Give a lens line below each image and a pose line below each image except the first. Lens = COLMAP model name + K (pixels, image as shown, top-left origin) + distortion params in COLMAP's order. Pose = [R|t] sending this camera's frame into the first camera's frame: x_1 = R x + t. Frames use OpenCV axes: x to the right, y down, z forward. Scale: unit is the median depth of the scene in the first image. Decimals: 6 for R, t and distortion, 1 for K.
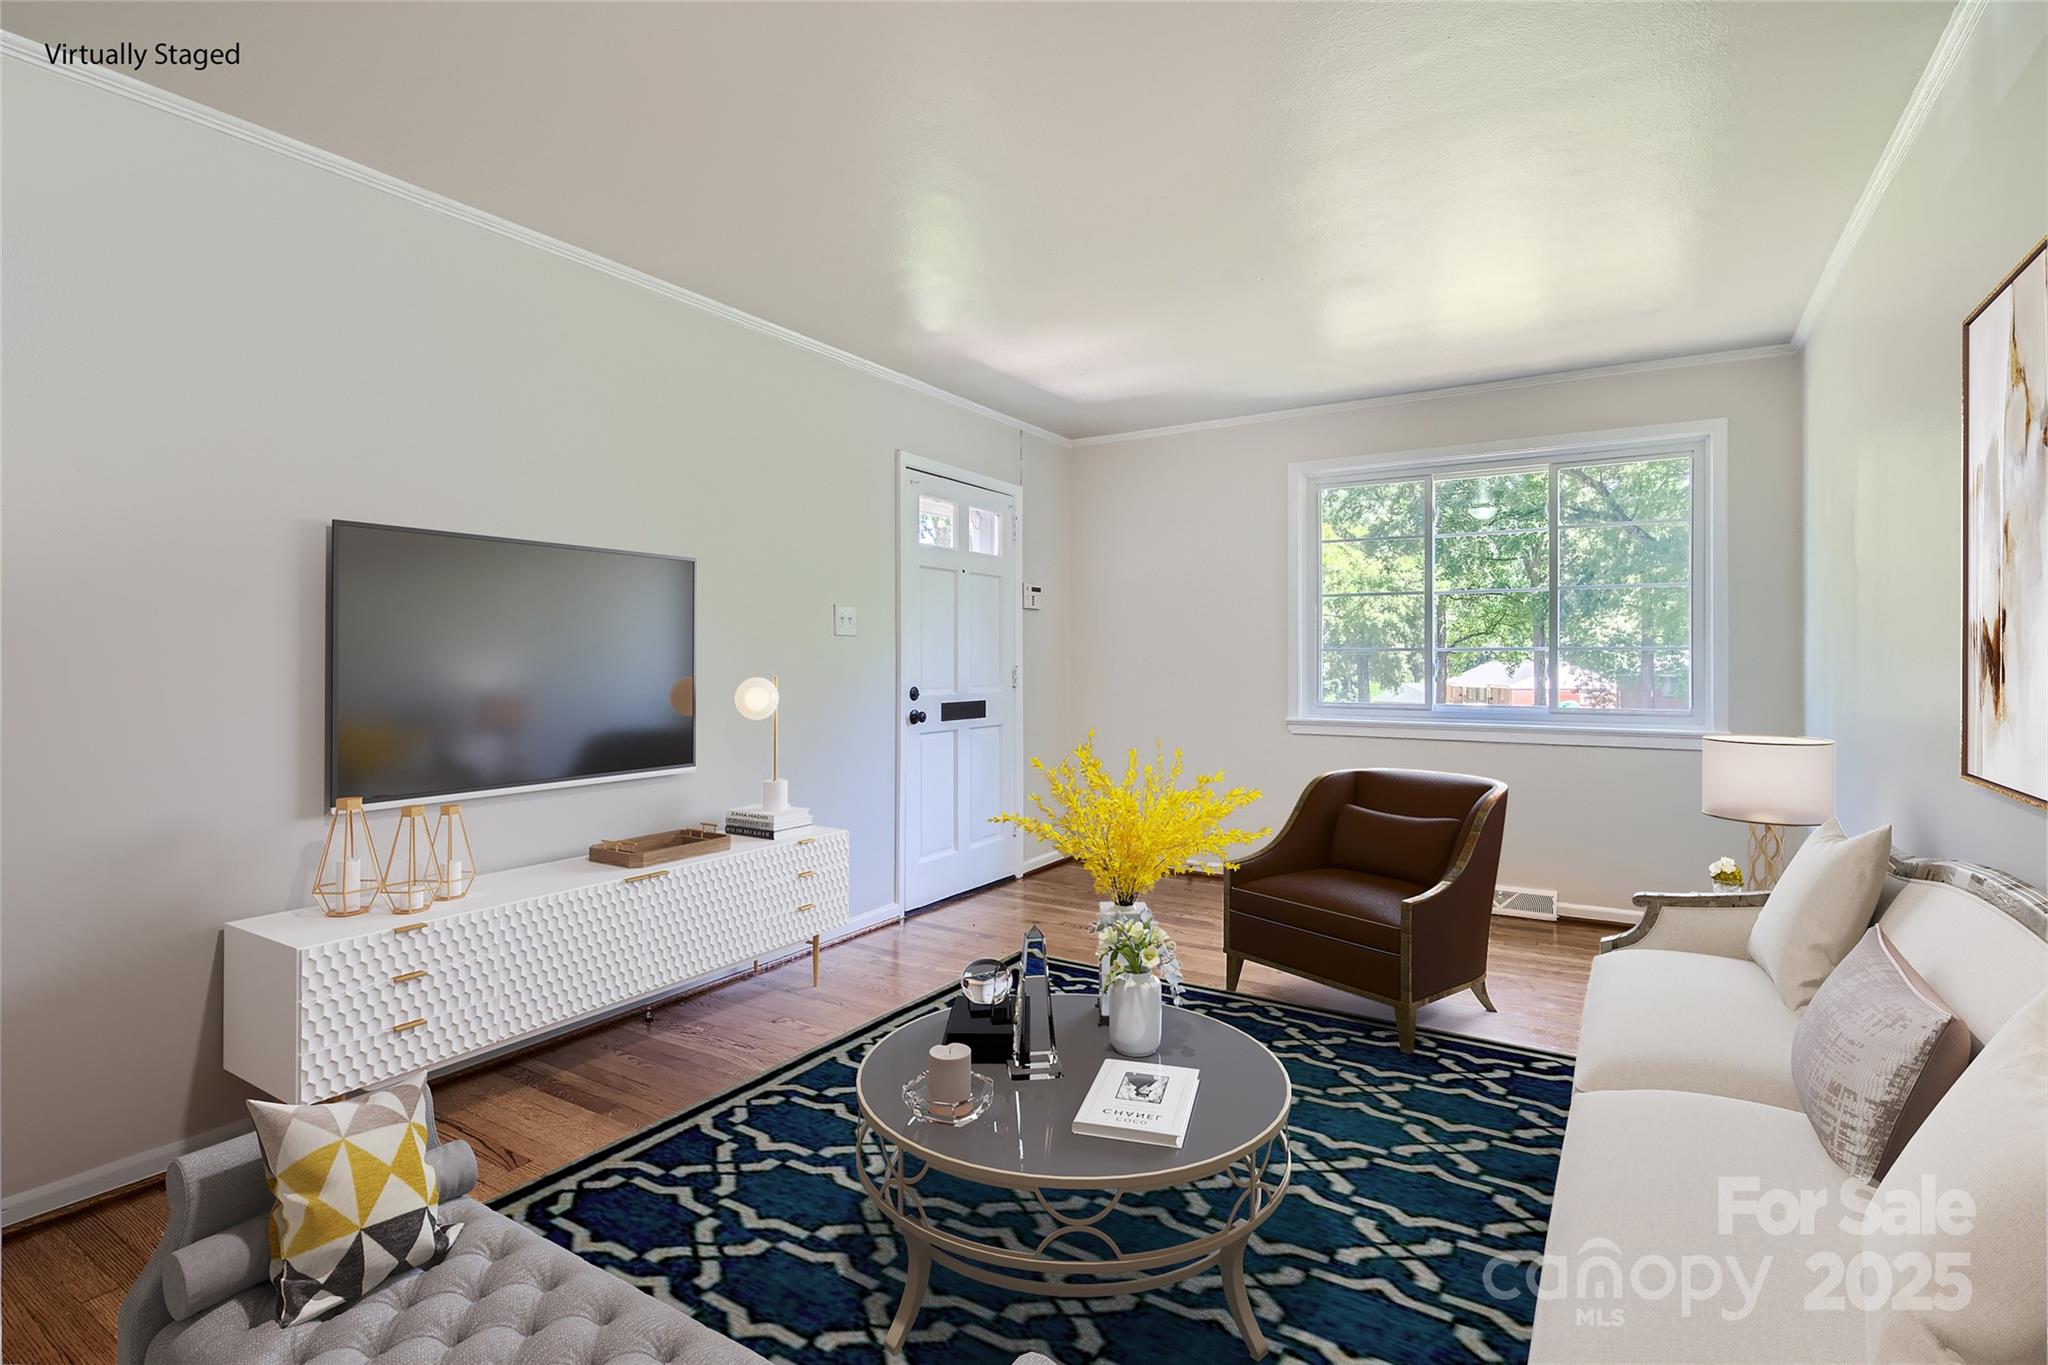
lens RADIAL K [[975.0, 0, 1030.5], [0, 975.0, 663.0], [0, 0, 1]] dist [0.000437, -0.018851]
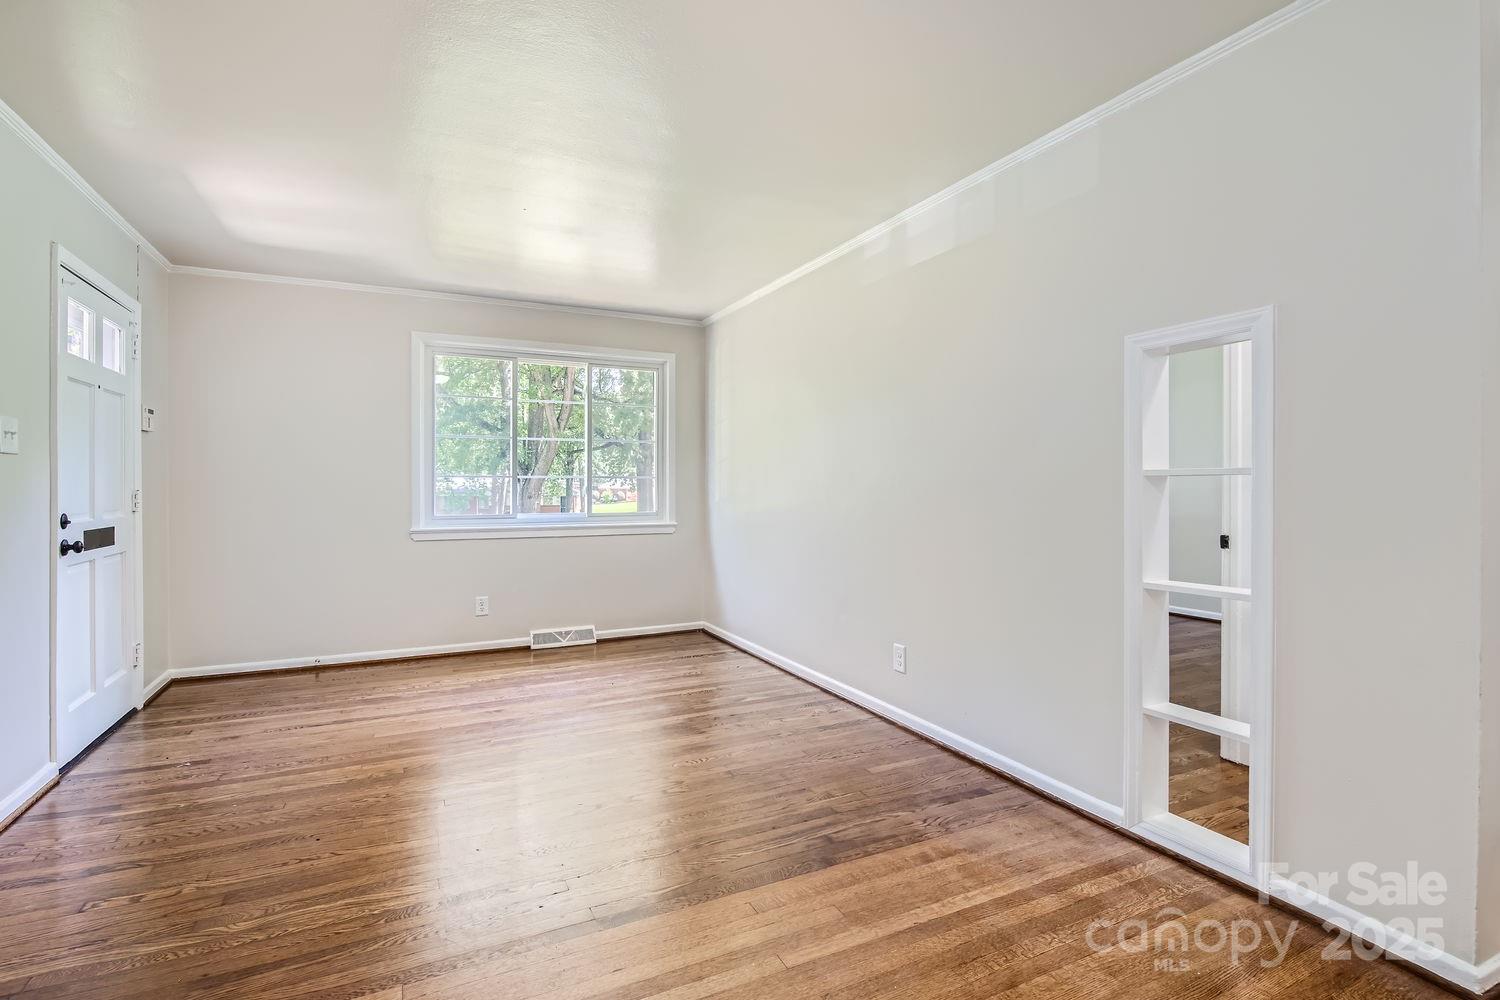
lens RADIAL K [[714.1, 0, 754.7], [0, 714.1, 485.7], [0, 0, 1]] dist [0.000437, -0.018851]
pose [[0.524715, -0.001239, 0.851277, -0.312981], [0.001315, 0.999999, 0.000646, -0.000423], [-0.851277, 0.000780, 0.524716, 0.127842]]
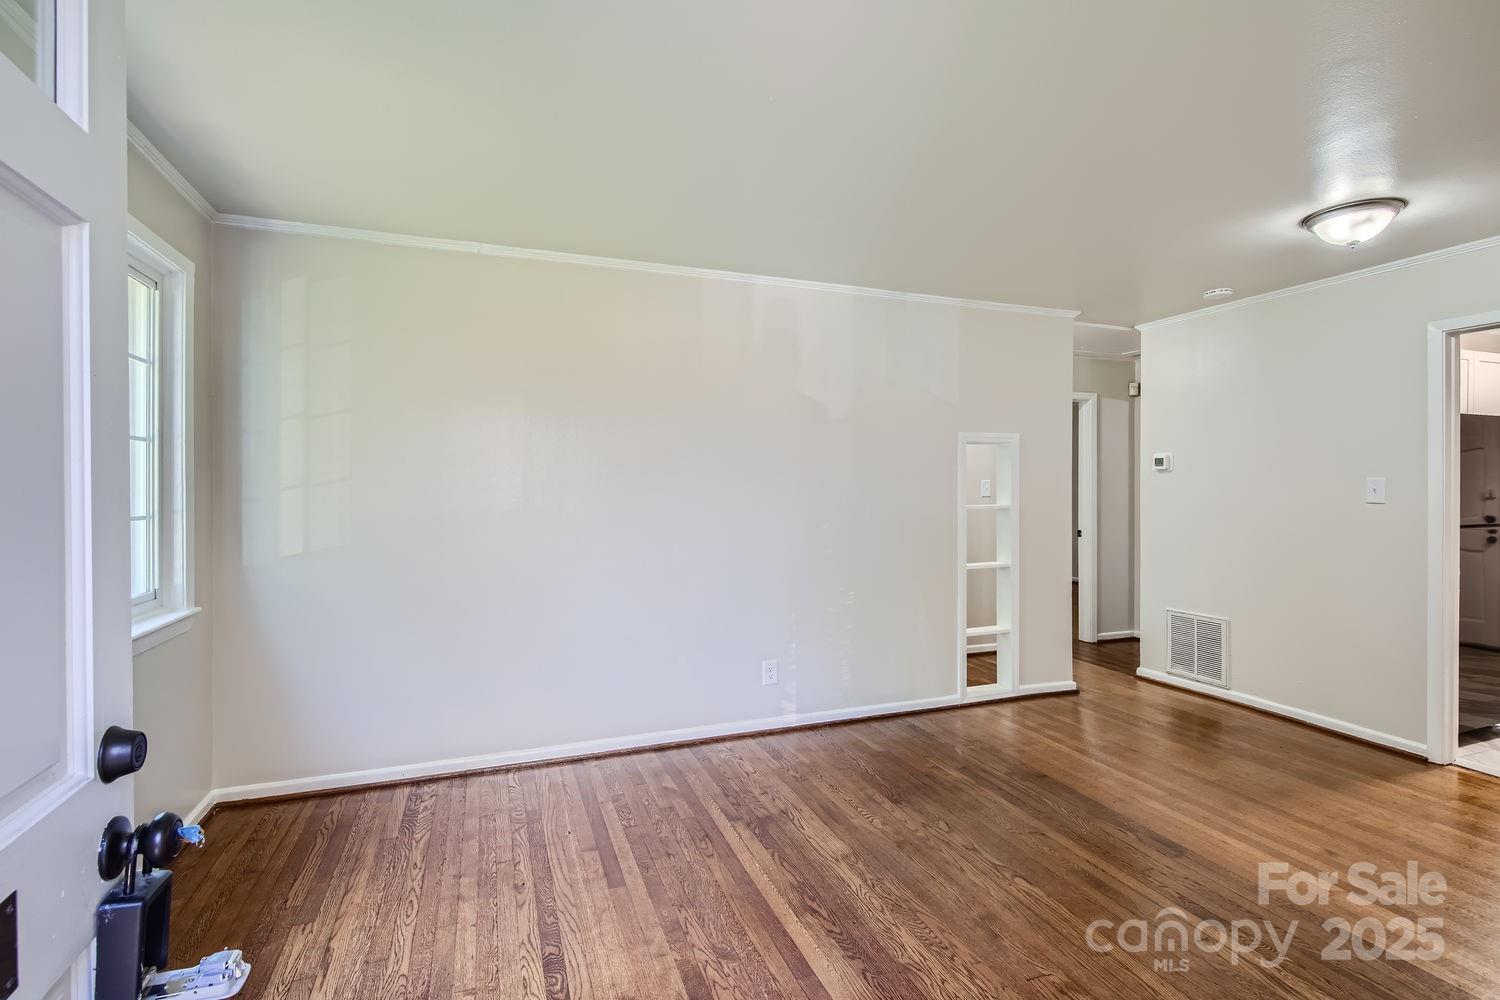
lens RADIAL K [[690.6, 0, 750.0], [0, 690.6, 500.0], [0, 0, 1]] dist [0.001248, -0.015468]
pose [[-0.794161, -0.003119, 0.607699, -0.075412], [0.001783, 0.999971, 0.007462, -0.025316], [-0.607704, 0.007009, -0.794132, 1.009915]]
